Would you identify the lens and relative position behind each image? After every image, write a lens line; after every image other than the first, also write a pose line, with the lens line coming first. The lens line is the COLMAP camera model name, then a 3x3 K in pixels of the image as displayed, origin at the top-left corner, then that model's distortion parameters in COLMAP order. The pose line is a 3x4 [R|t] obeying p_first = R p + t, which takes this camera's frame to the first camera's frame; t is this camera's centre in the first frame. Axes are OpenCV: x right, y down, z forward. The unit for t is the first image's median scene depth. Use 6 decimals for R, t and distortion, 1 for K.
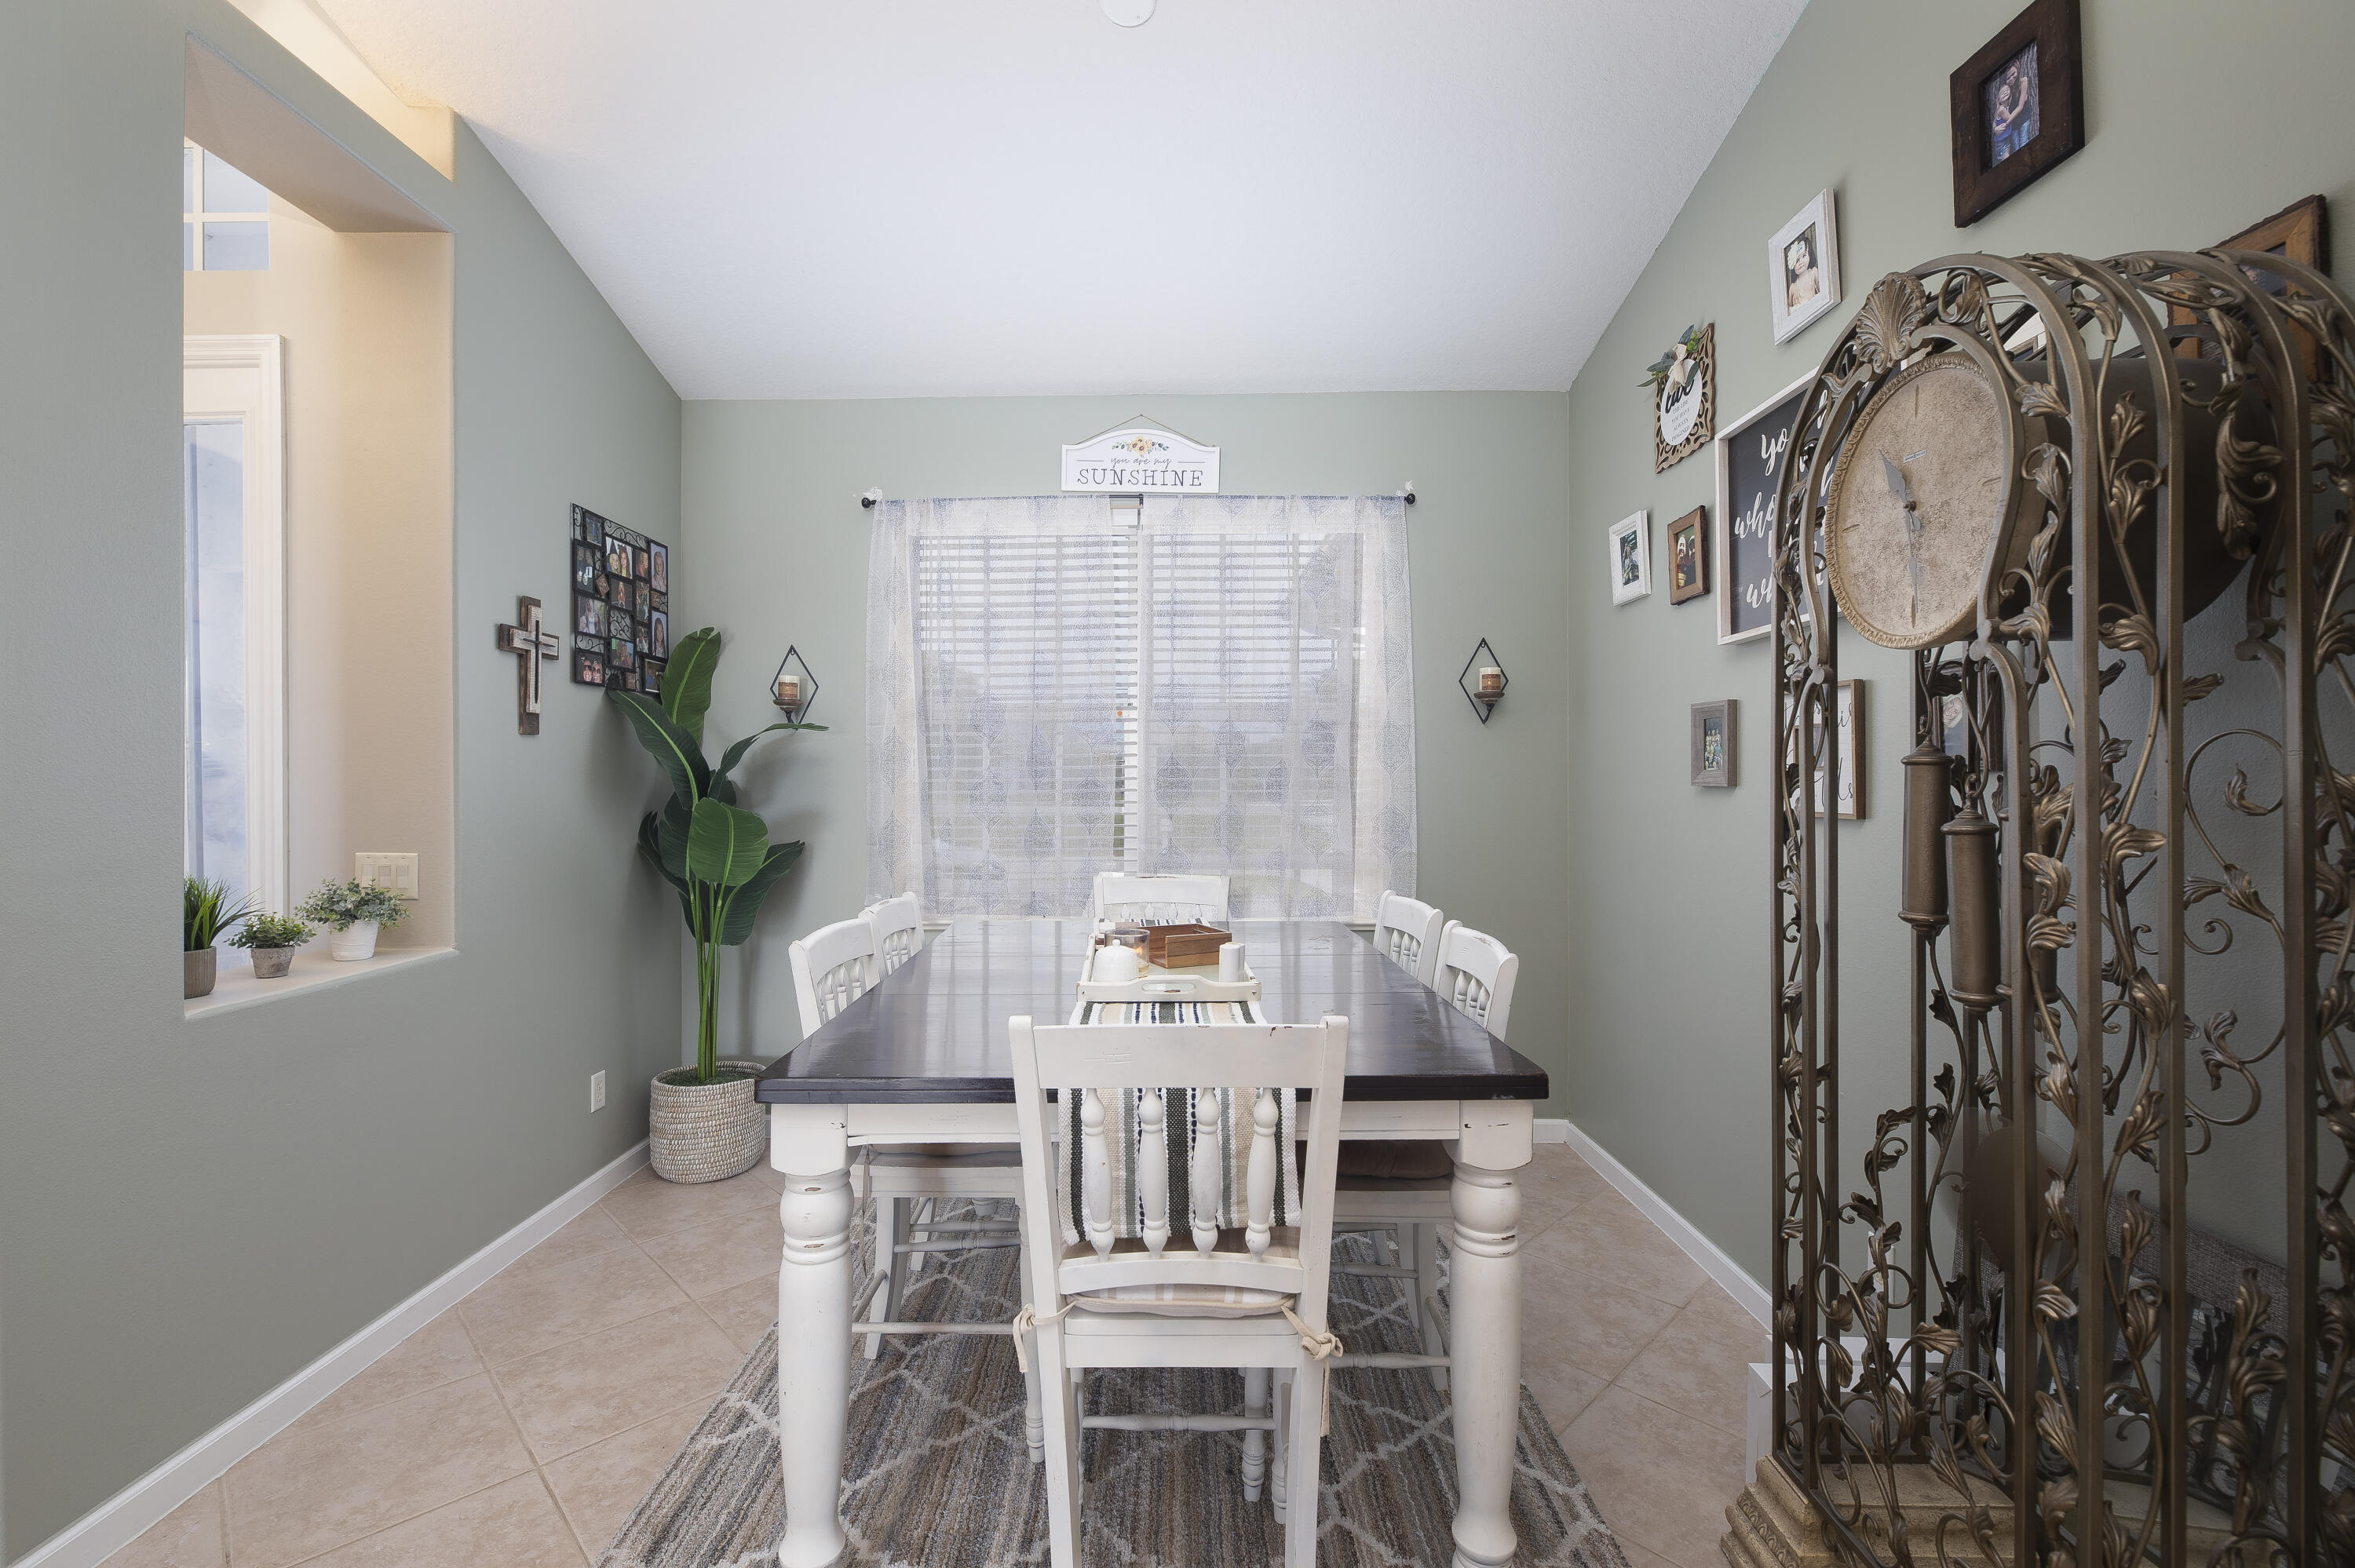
lens RADIAL K [[1036.2, 0, 1177.5], [0, 1036.2, 784.0], [0, 0, 1]] dist [-0.004126, -0.001014]
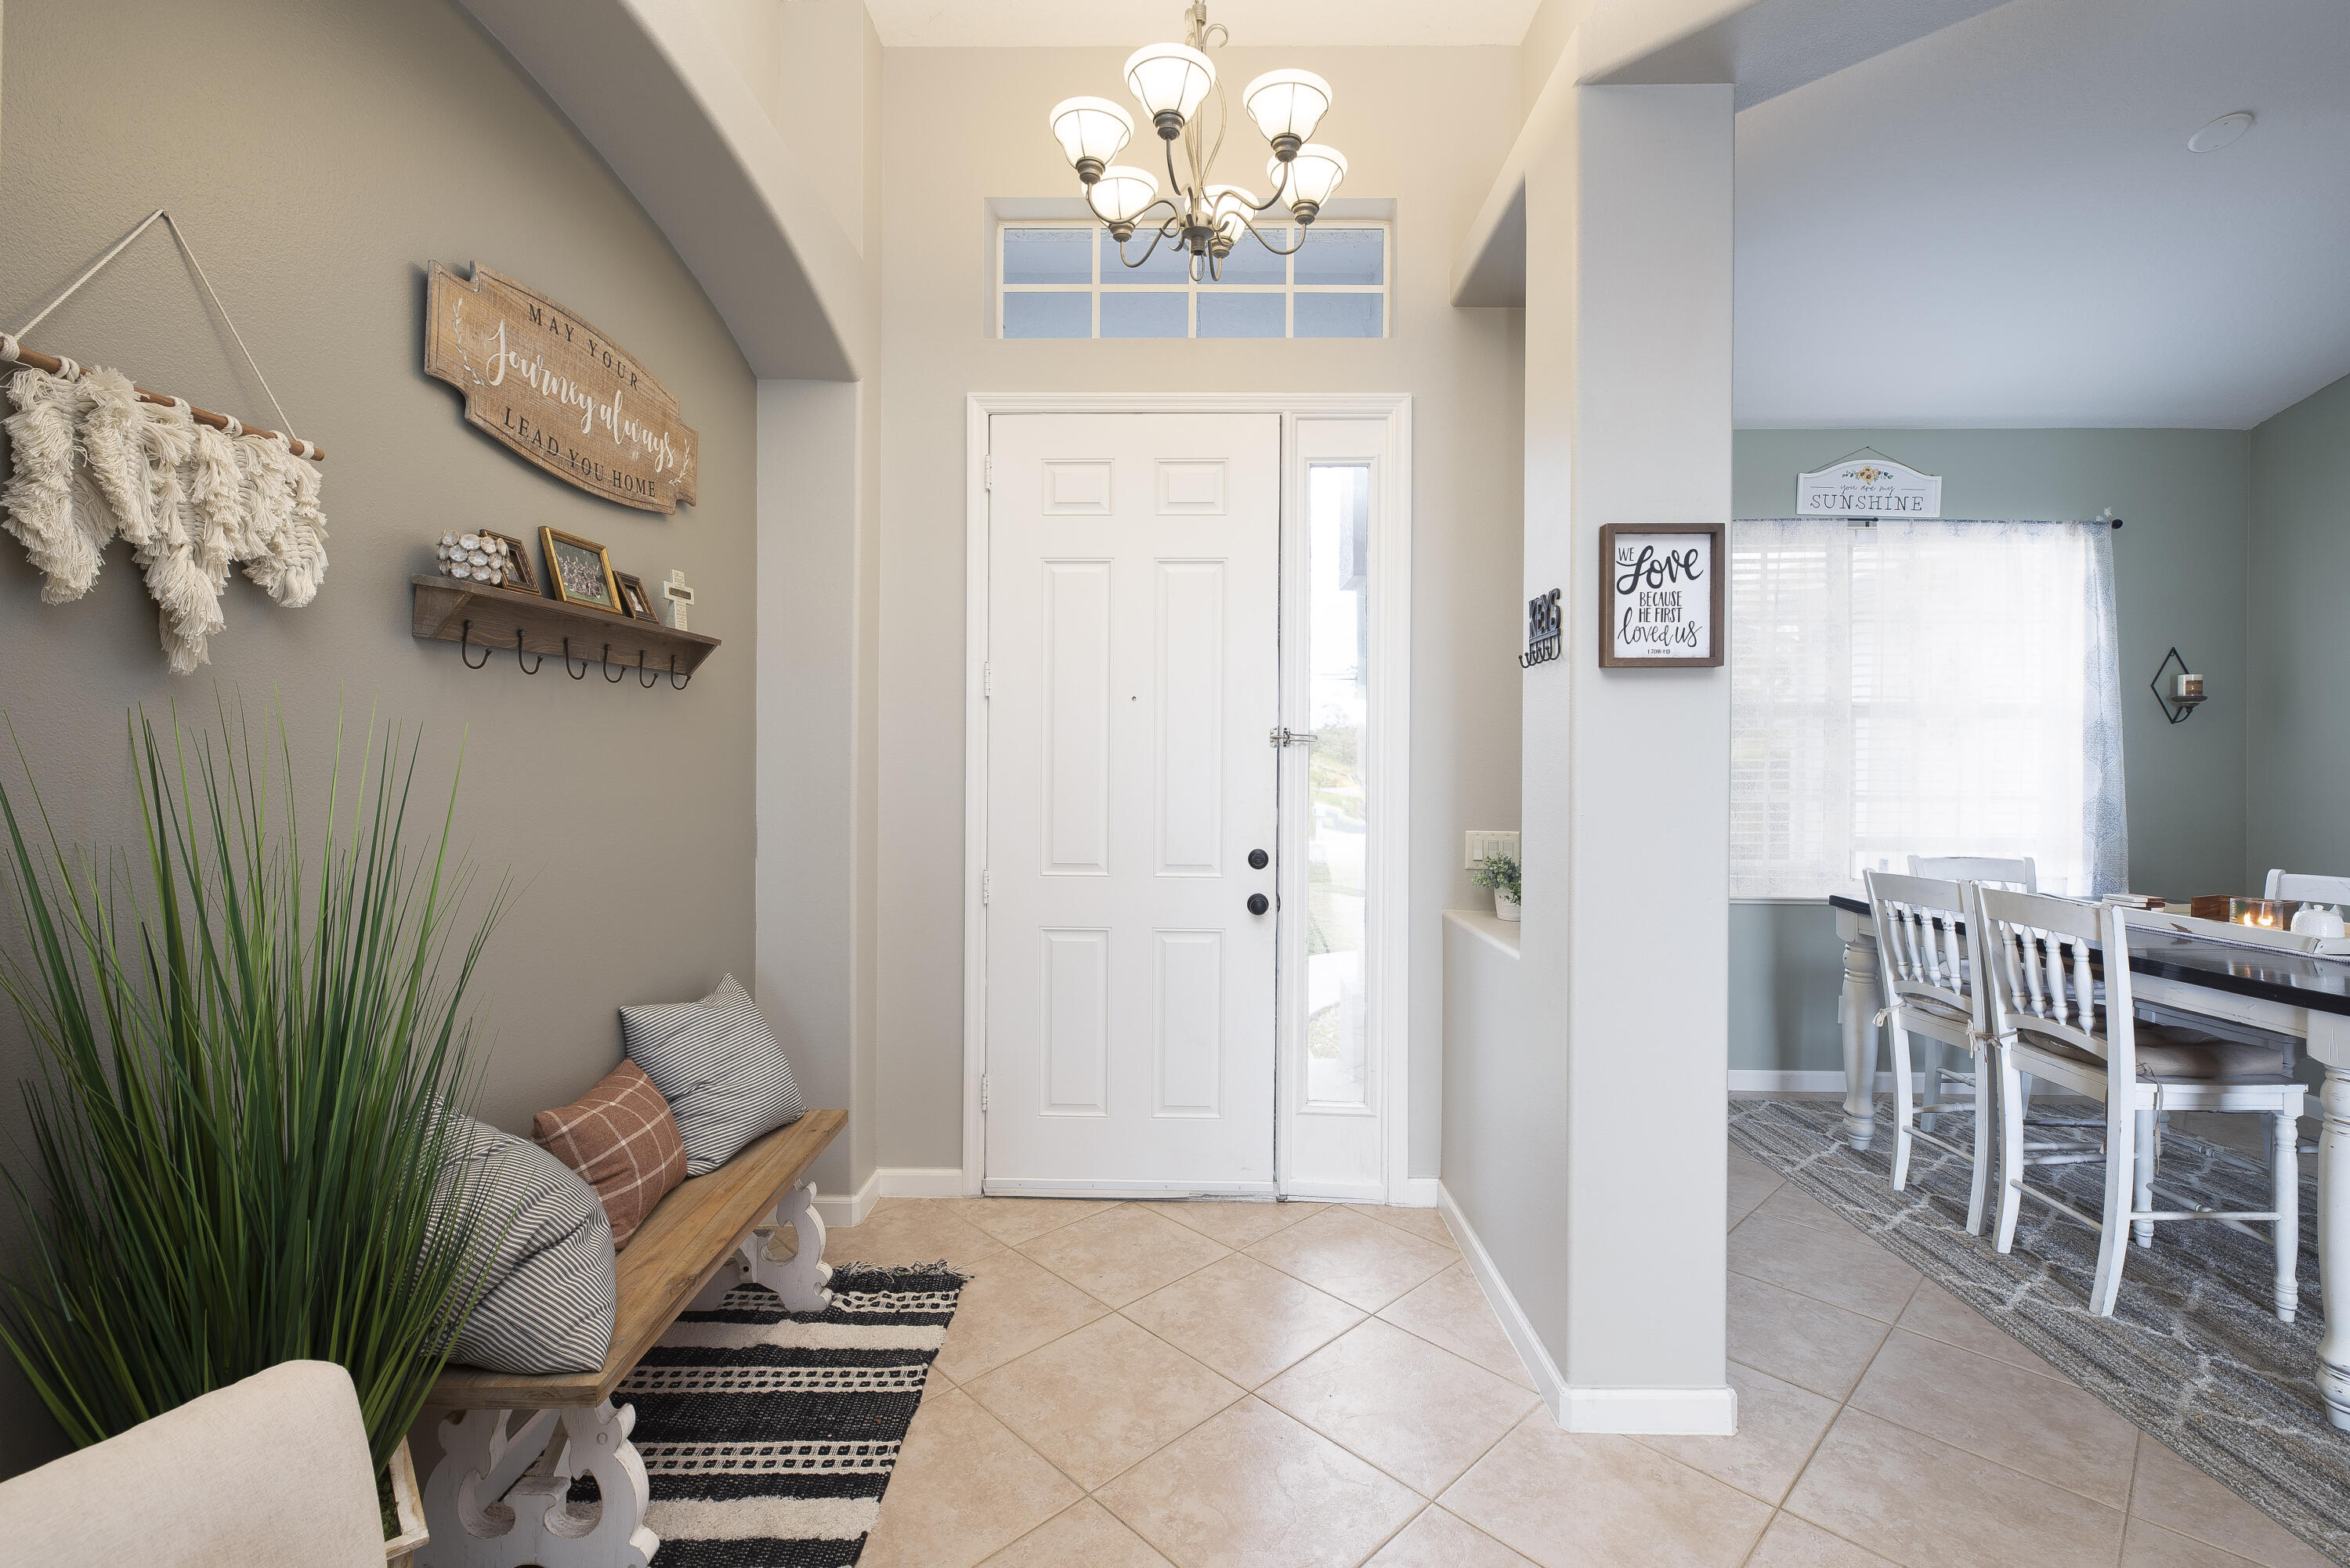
lens RADIAL K [[1054.5, 0, 1178.0], [0, 1054.5, 764.7], [0, 0, 1]] dist [-0.000321, -0.000114]
pose [[0.999984, 0.005507, -0.001006, -0.915583], [-0.005514, 0.999964, -0.006423, -0.000056], [0.000971, 0.006428, 0.999979, -0.167985]]
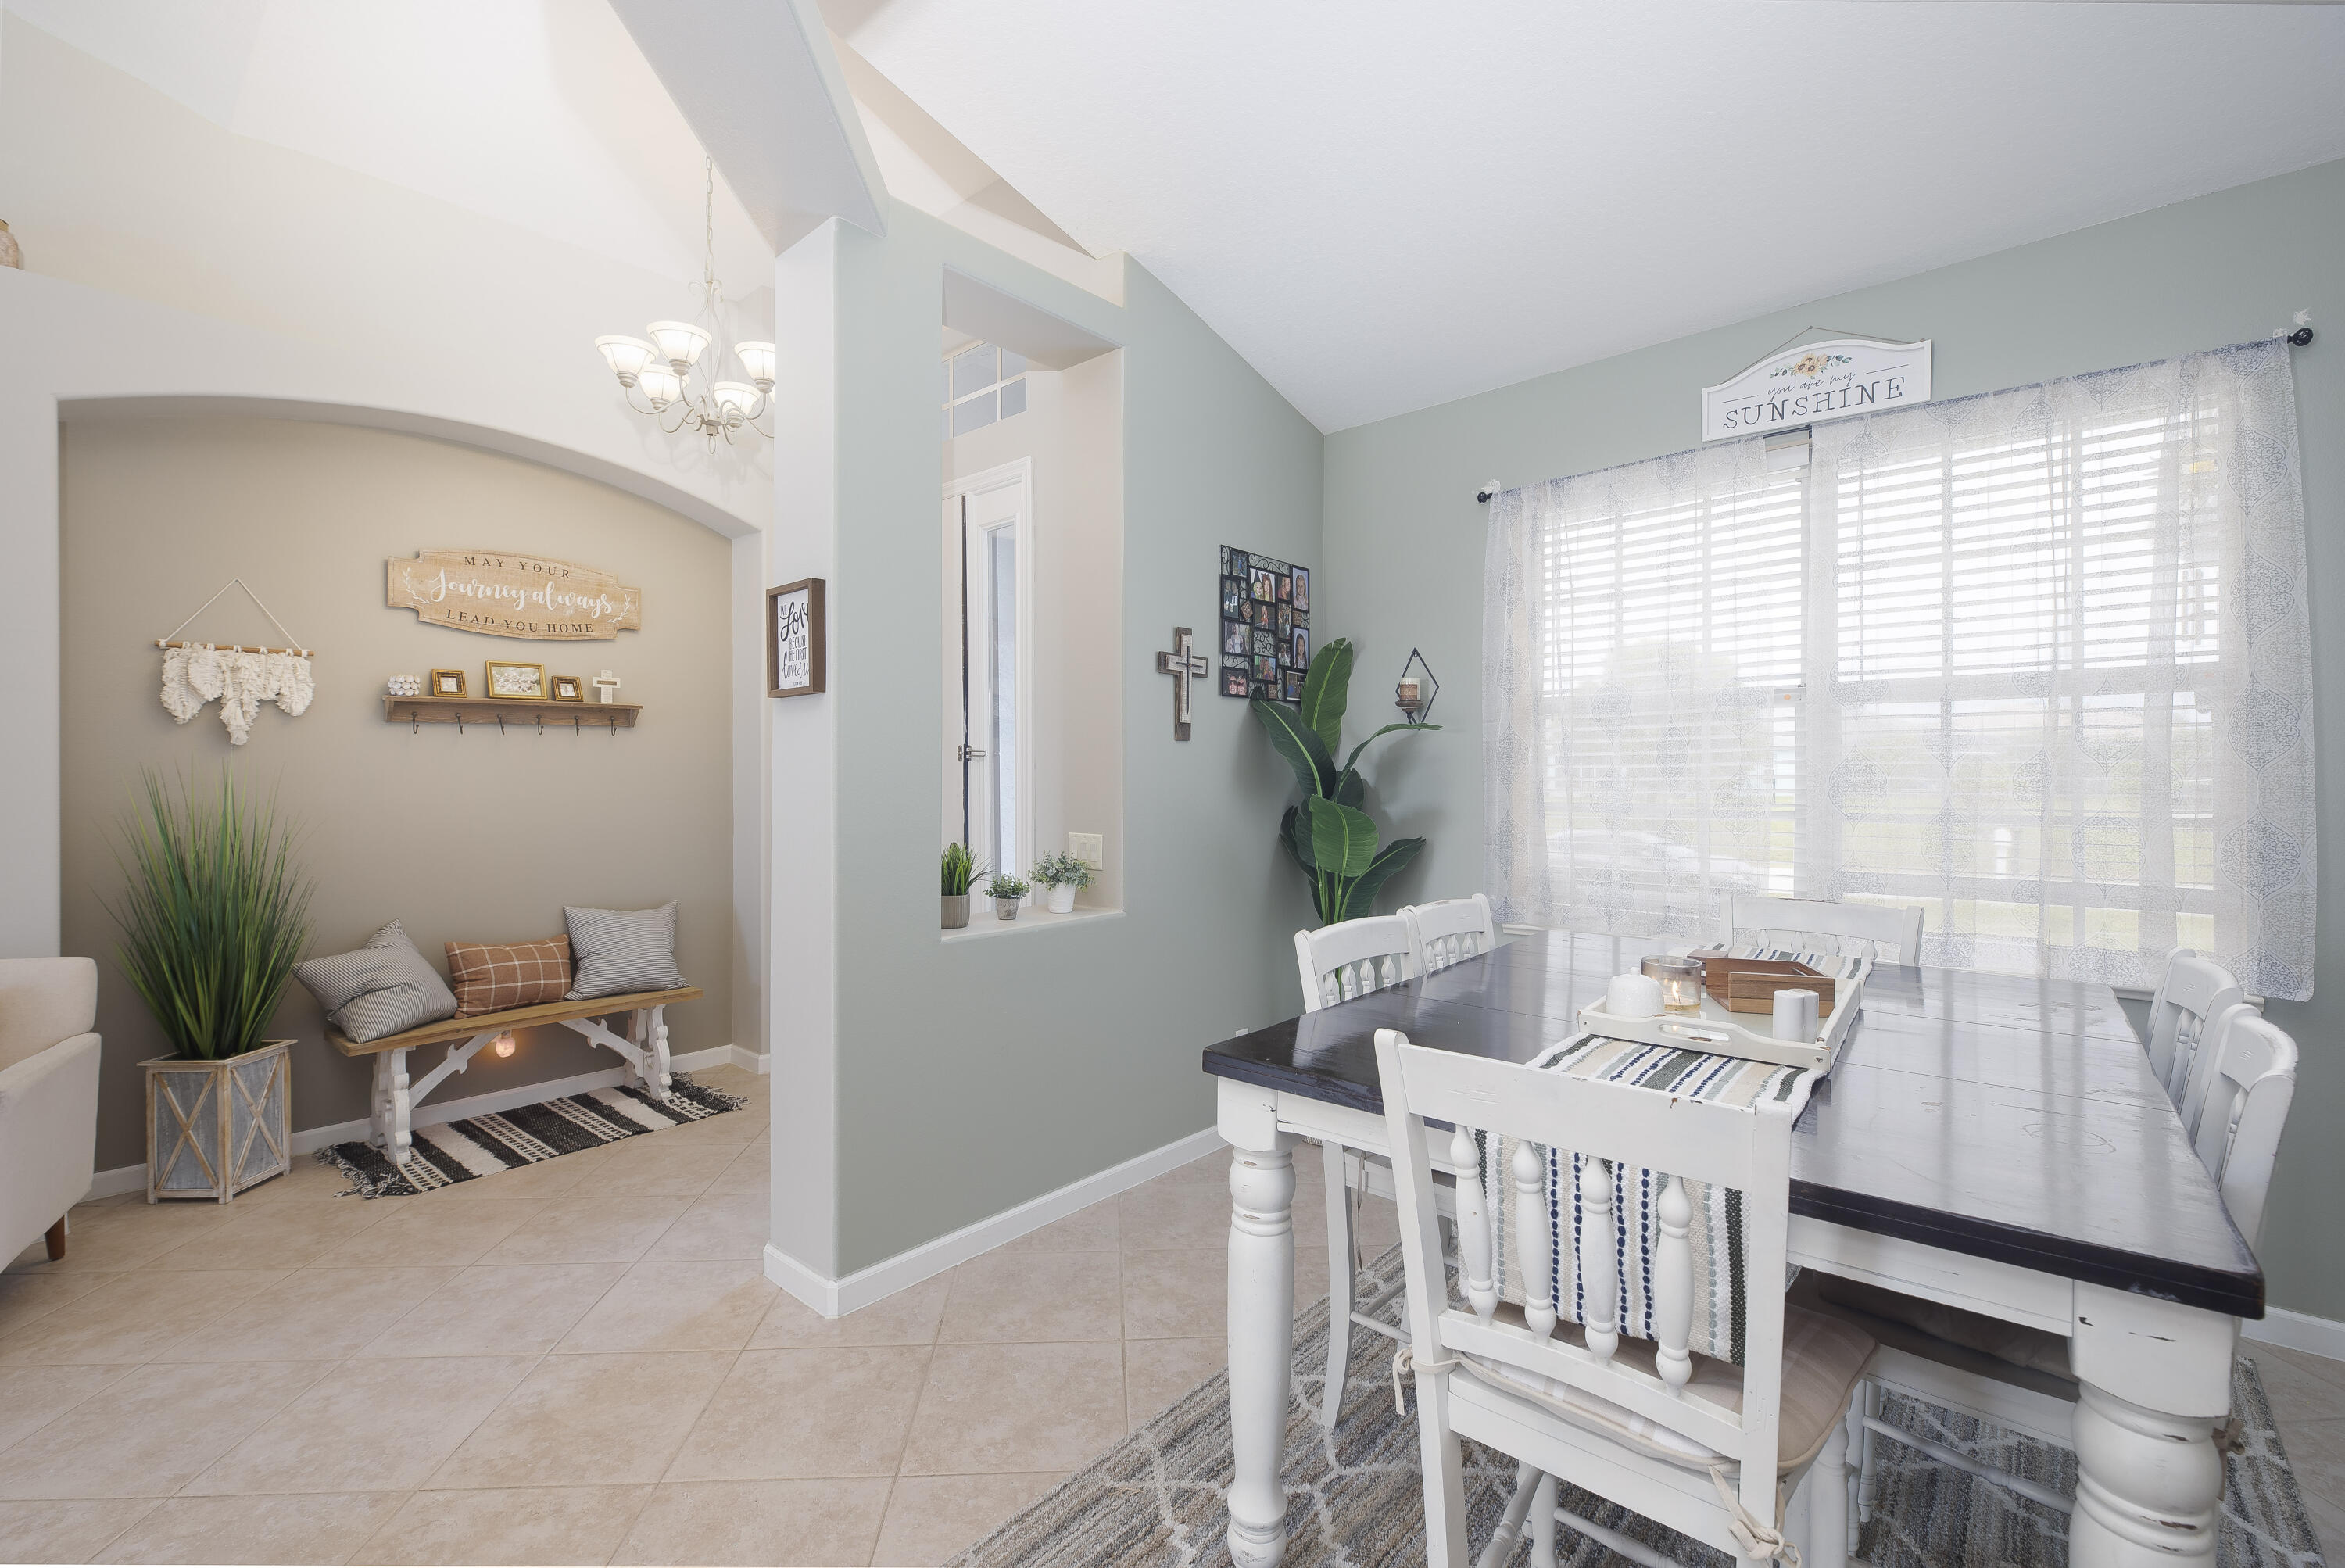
lens RADIAL K [[1021.9, 0, 1139.4], [0, 1021.9, 776.1], [0, 0, 1]] dist [-0.000944, -0.003437]
pose [[0.742657, -0.001223, -0.669671, 0.127377], [-0.003220, 0.999980, -0.005397, 0.000421], [0.669665, 0.006164, 0.742638, 0.068738]]
